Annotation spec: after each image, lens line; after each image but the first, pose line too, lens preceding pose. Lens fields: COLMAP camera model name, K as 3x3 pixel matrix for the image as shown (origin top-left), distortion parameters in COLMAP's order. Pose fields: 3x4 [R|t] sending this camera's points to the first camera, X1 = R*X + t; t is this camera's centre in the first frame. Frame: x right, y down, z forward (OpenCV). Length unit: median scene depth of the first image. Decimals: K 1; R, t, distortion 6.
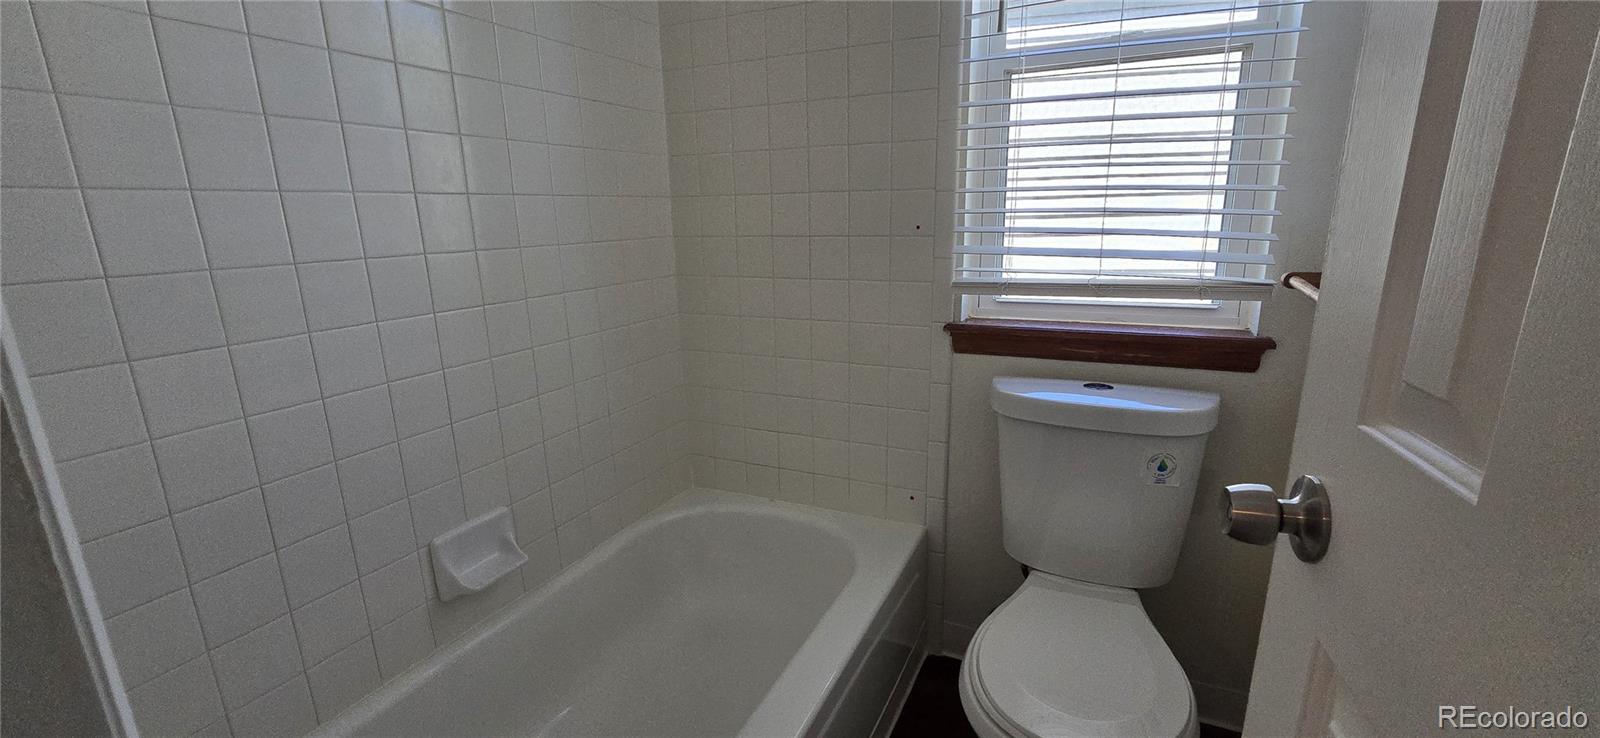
lens RADIAL K [[652.2, 0, 793.4], [0, 652.2, 368.2], [0, 0, 1]] dist [-0.002690, 0.001232]
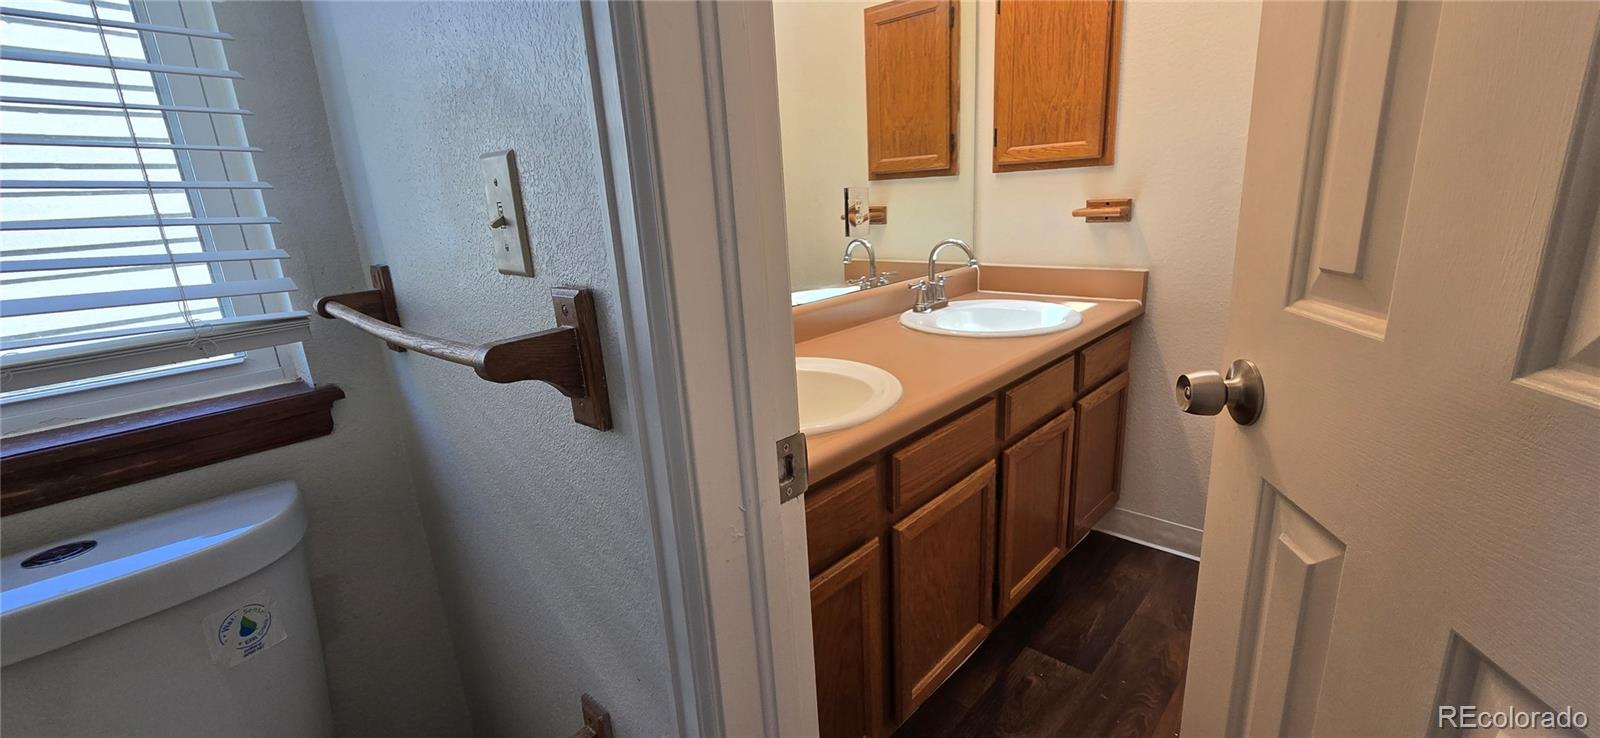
lens RADIAL K [[652.2, 0, 795.3], [0, 652.2, 376.0], [0, 0, 1]] dist [-0.002690, 0.001232]
pose [[0.299510, -0.244434, 0.922251, 0.202837], [0.271554, 0.948486, 0.163197, -0.034616], [-0.914632, 0.201562, 0.350458, 0.248054]]
